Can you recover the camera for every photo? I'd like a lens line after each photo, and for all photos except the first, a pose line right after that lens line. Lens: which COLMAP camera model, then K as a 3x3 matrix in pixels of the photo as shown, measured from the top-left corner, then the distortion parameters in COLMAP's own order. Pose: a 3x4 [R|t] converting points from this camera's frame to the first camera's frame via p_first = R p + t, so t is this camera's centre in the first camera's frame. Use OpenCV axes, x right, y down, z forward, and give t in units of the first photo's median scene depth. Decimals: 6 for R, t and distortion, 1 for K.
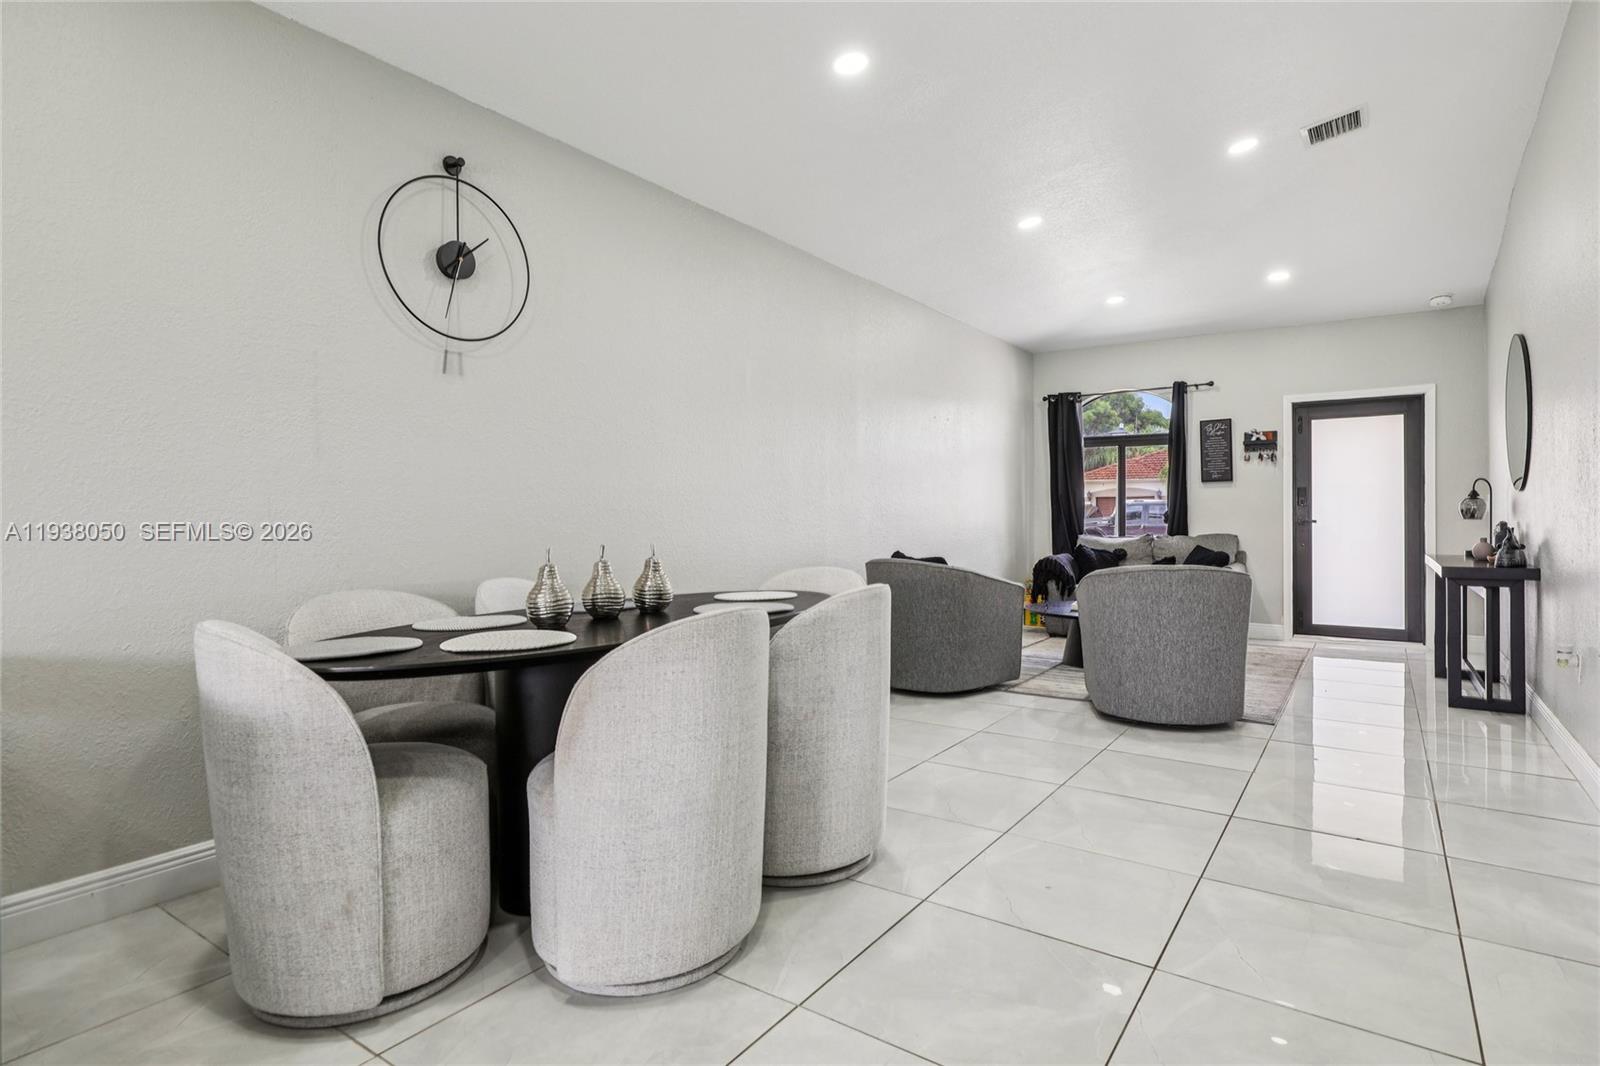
lens RADIAL K [[848.1, 0, 800.0], [0, 848.1, 533.0], [0, 0, 1]] dist [0.002150, 0.000386]
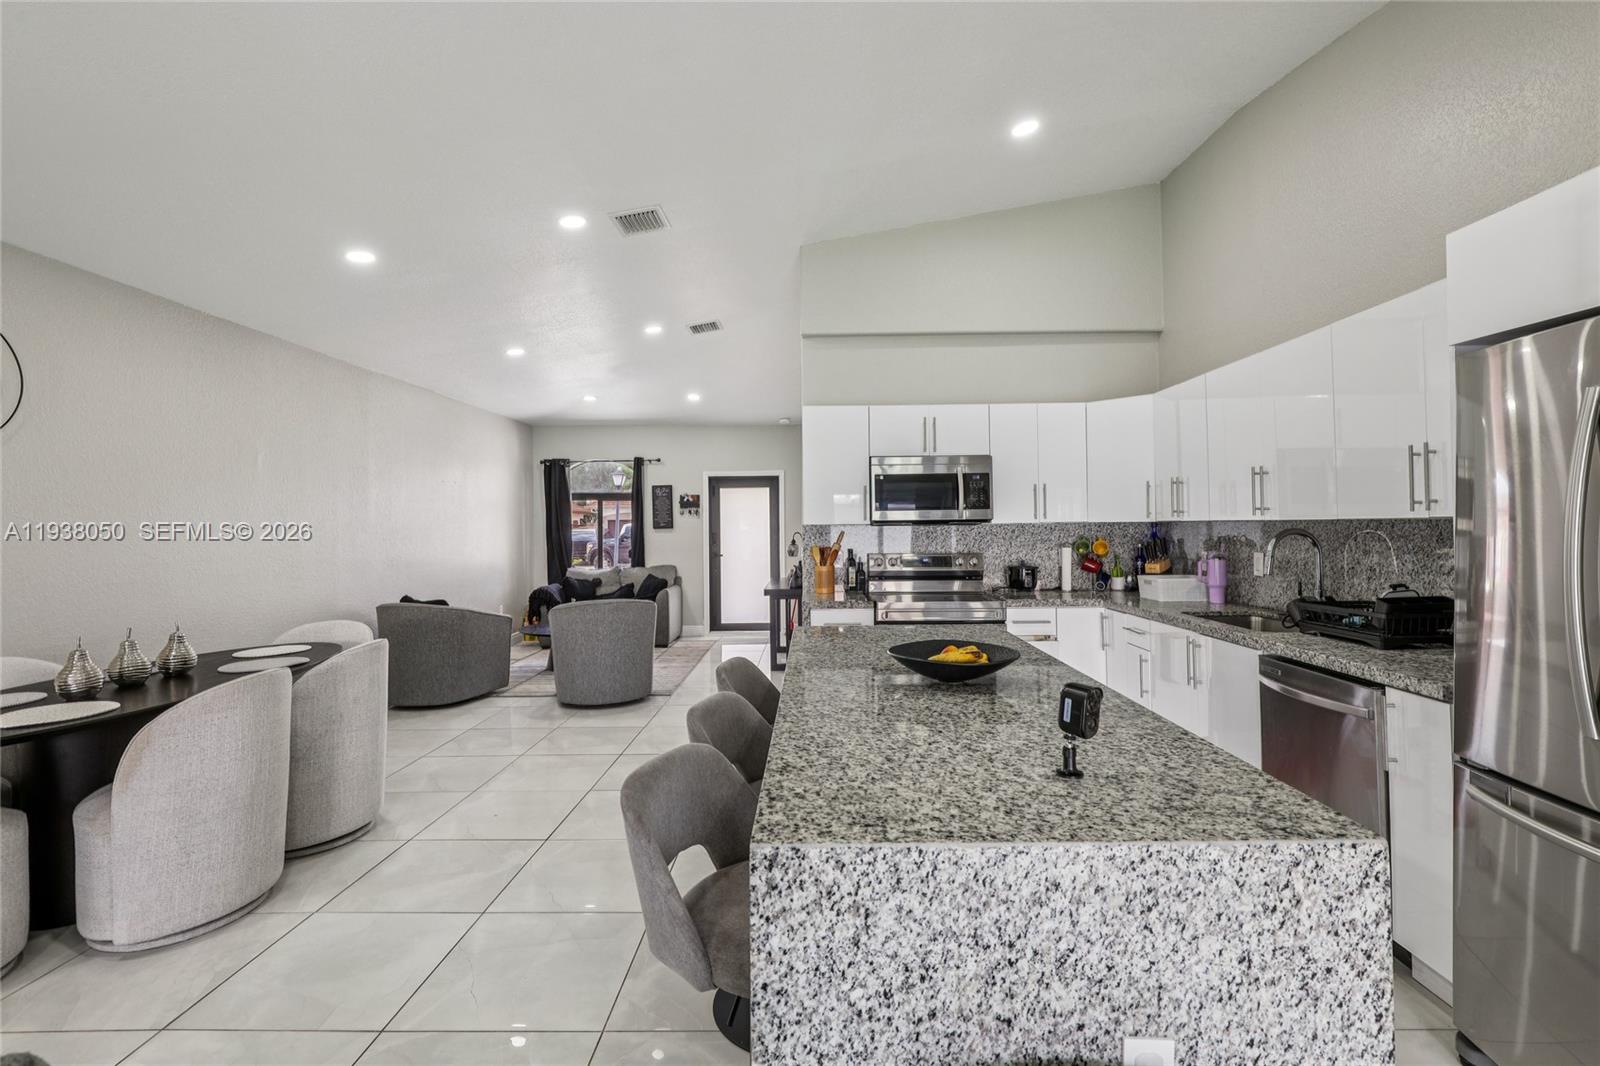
lens RADIAL K [[719.9, 0, 810.1], [0, 719.9, 517.8], [0, 0, 1]] dist [-0.000412, 0.000194]
pose [[0.819475, 0.005377, 0.573090, -0.013195], [0.020995, 0.999003, -0.039394, -0.089289], [-0.572730, 0.044314, 0.818545, -0.498178]]
